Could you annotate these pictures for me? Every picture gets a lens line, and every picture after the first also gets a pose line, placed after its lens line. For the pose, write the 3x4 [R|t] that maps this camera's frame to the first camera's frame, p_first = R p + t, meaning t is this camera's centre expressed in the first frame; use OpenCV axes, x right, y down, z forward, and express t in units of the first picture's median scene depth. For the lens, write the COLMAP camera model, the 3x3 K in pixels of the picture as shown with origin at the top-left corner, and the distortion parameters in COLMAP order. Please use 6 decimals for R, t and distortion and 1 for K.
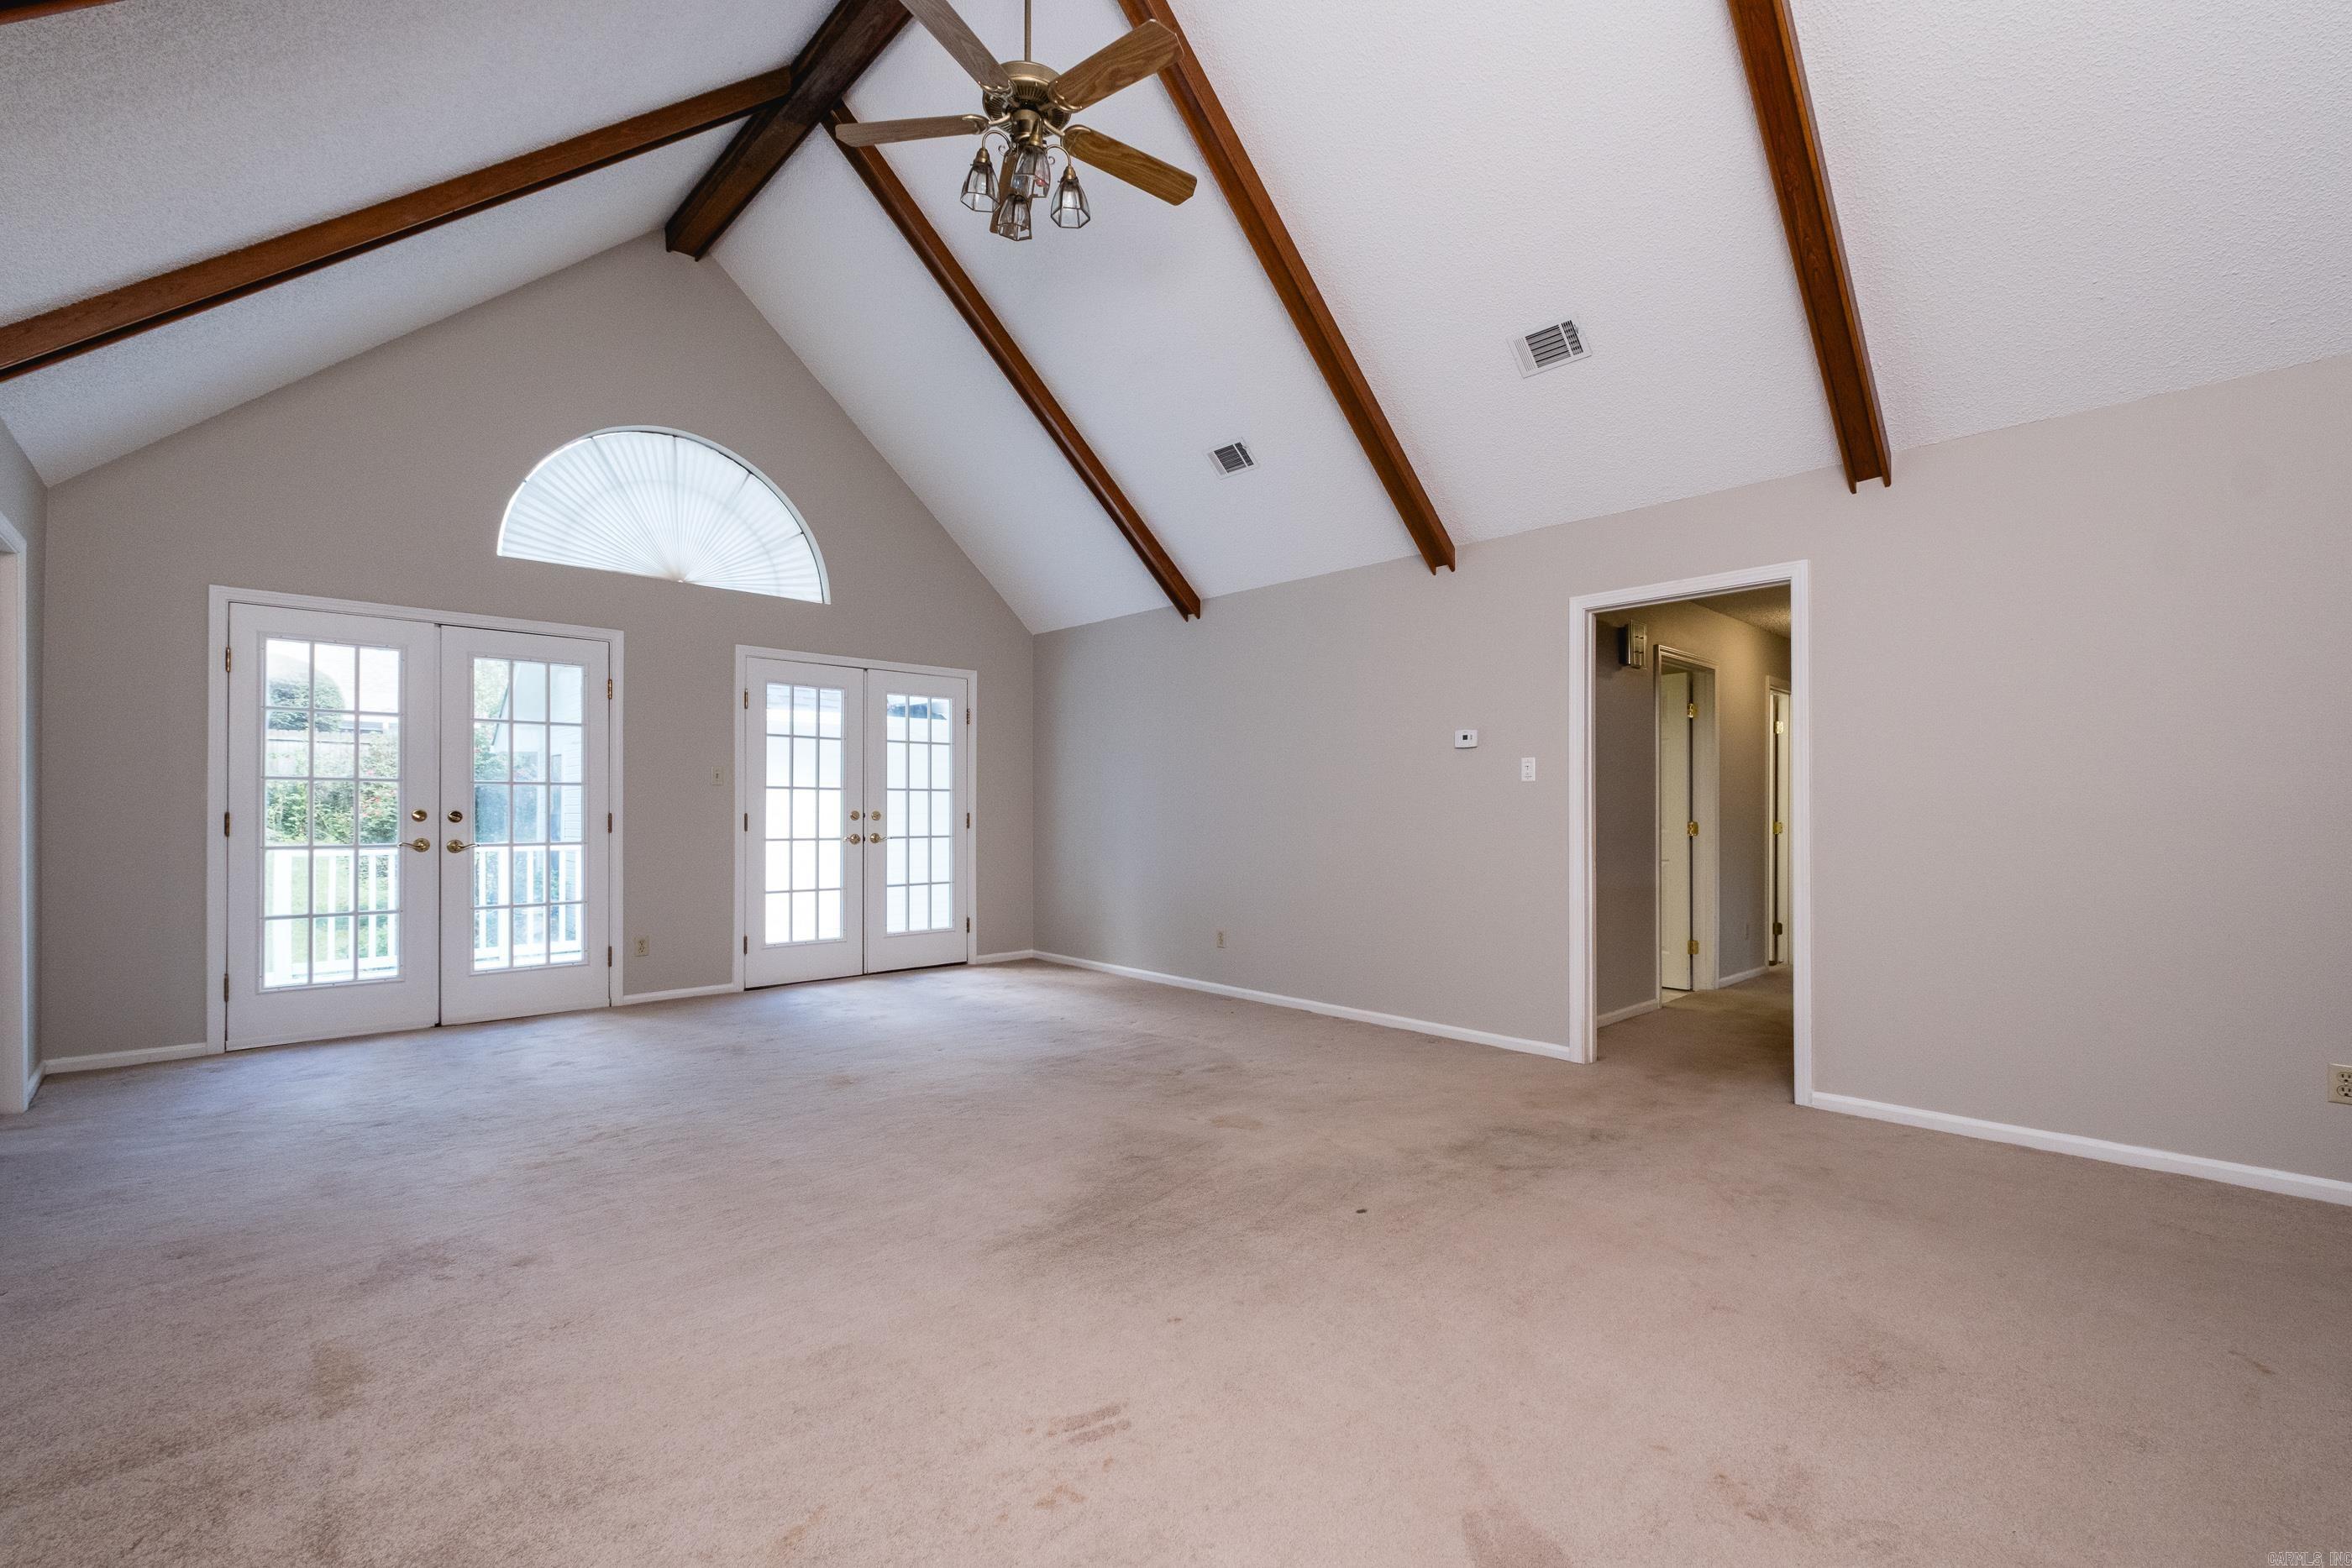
lens RADIAL K [[1027.9, 0, 1176.0], [0, 1027.9, 784.0], [0, 0, 1]] dist [0.001314, -0.000327]
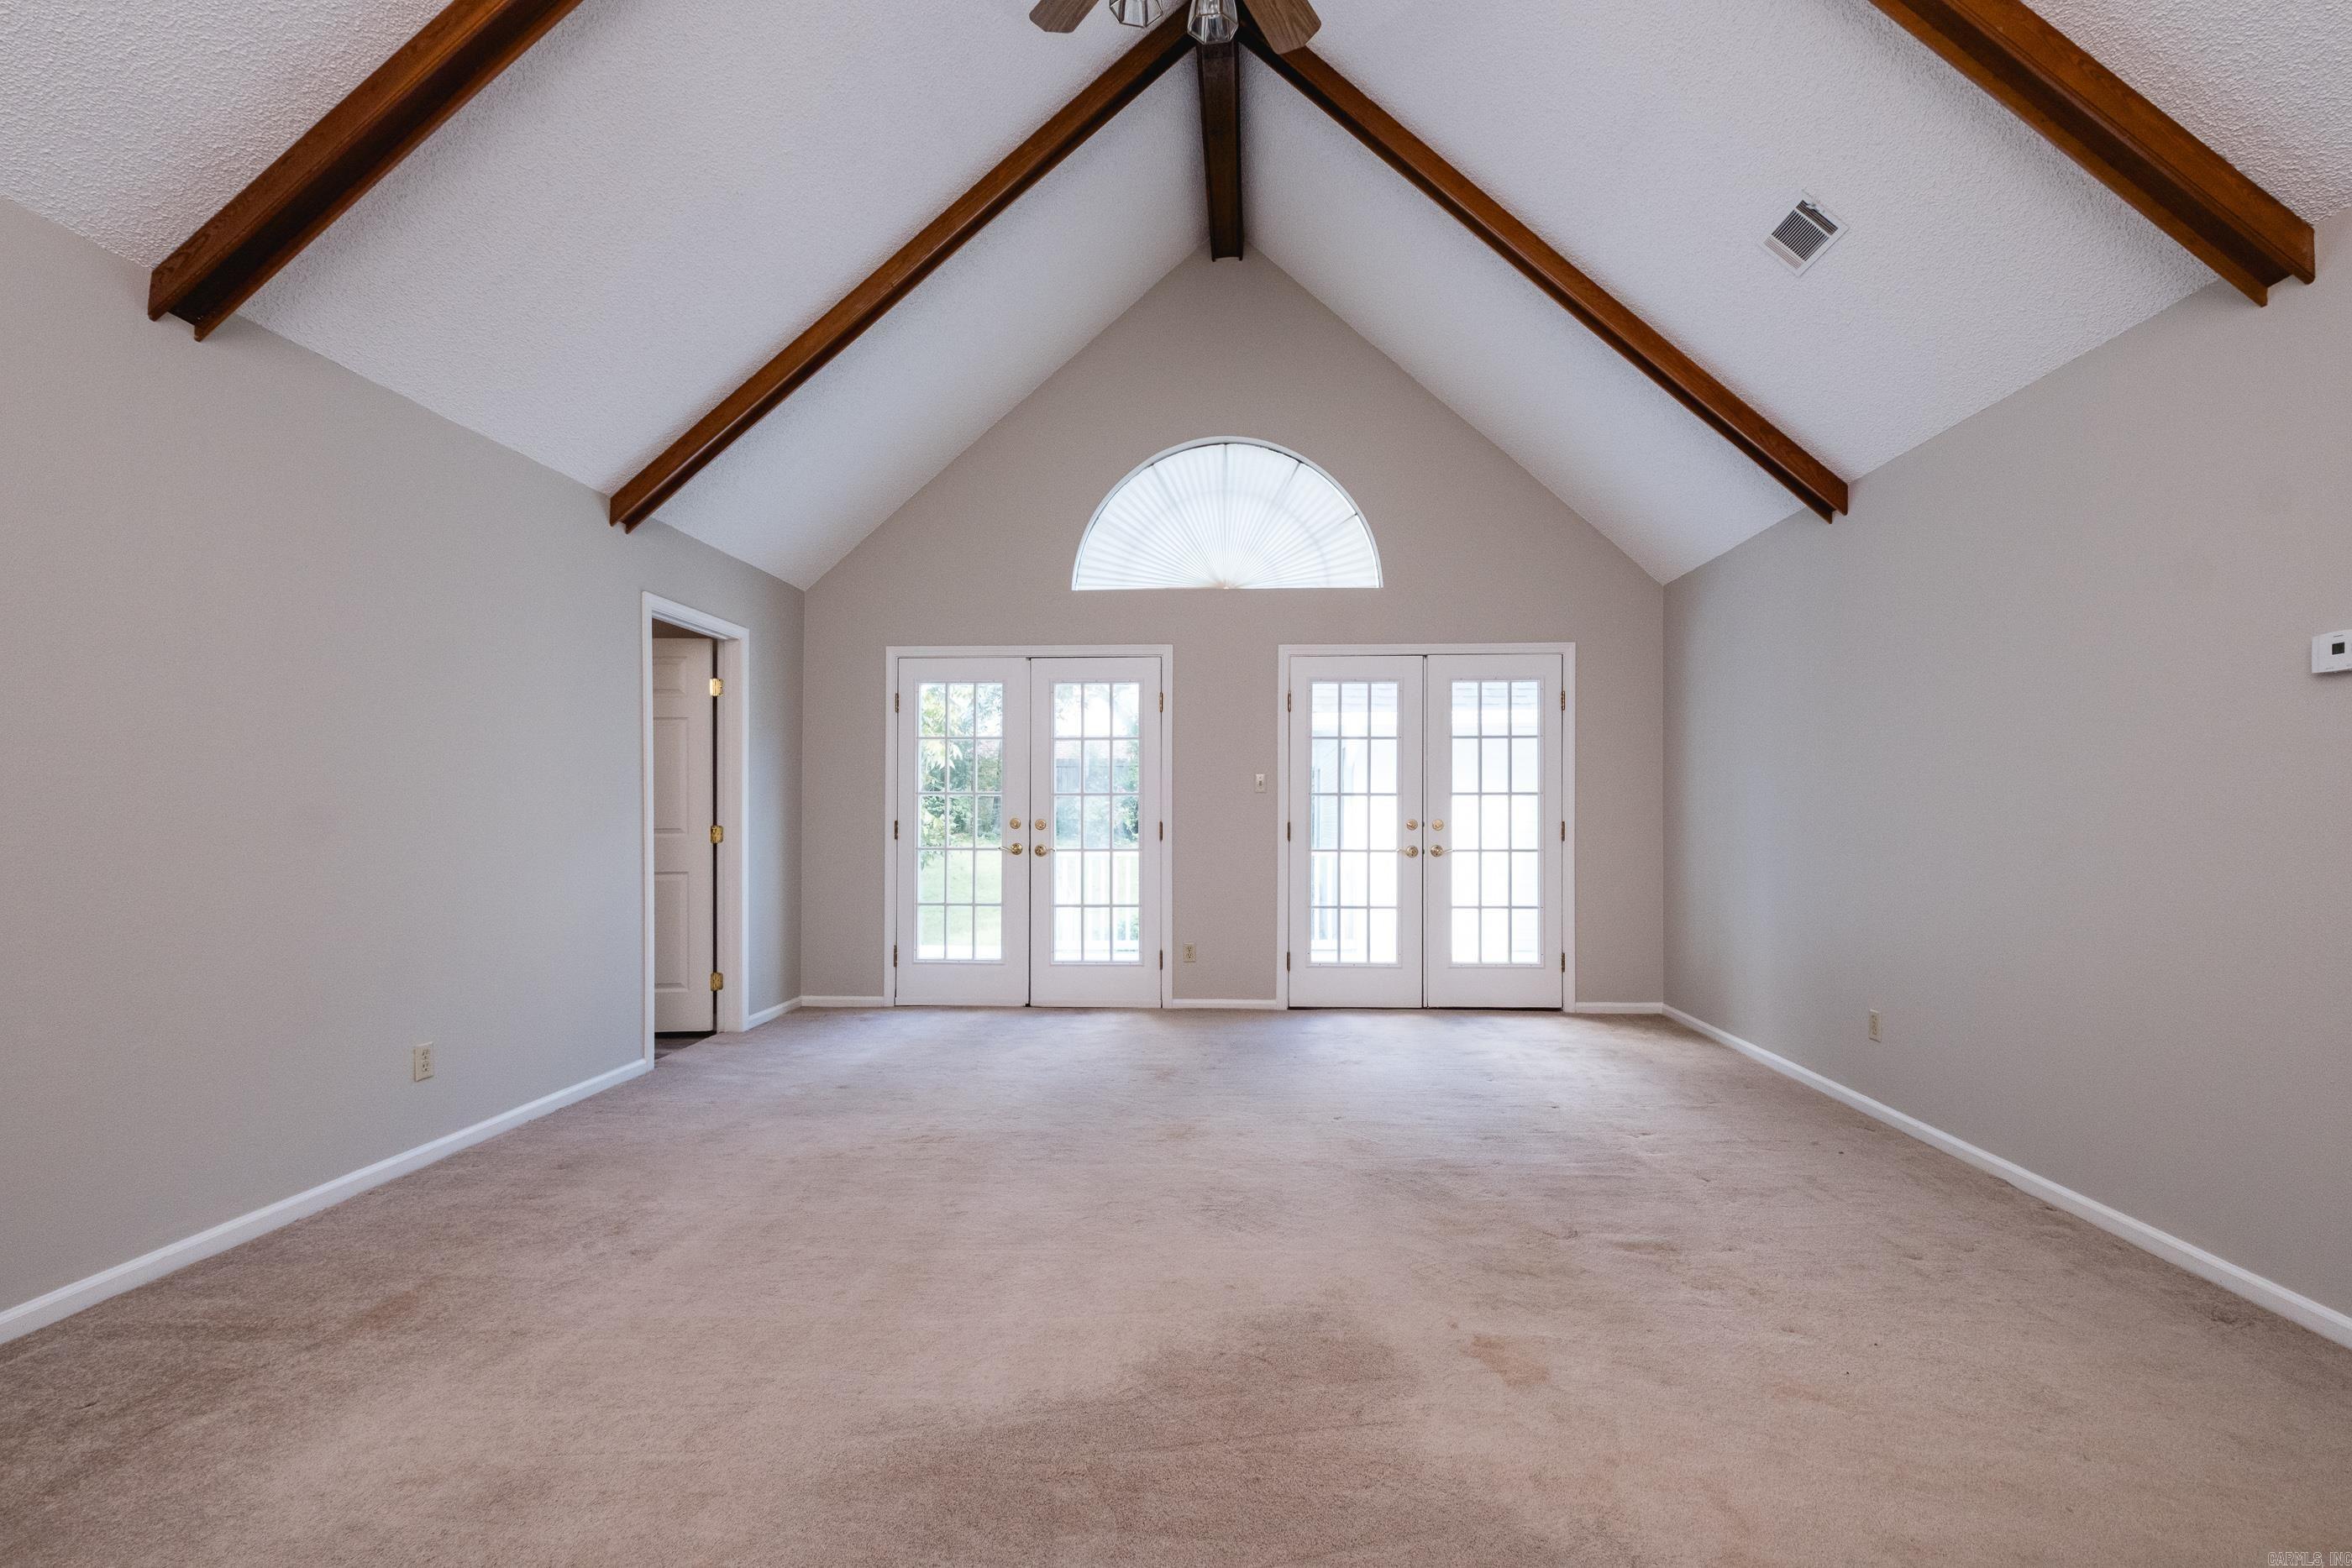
lens RADIAL K [[1038.7, 0, 1180.2], [0, 1038.7, 796.5], [0, 0, 1]] dist [0.009149, -0.007095]
pose [[0.693445, -0.017371, -0.720300, 0.201347], [0.019635, 0.999794, -0.005209, 0.008243], [0.720242, -0.010531, 0.693643, 0.263251]]
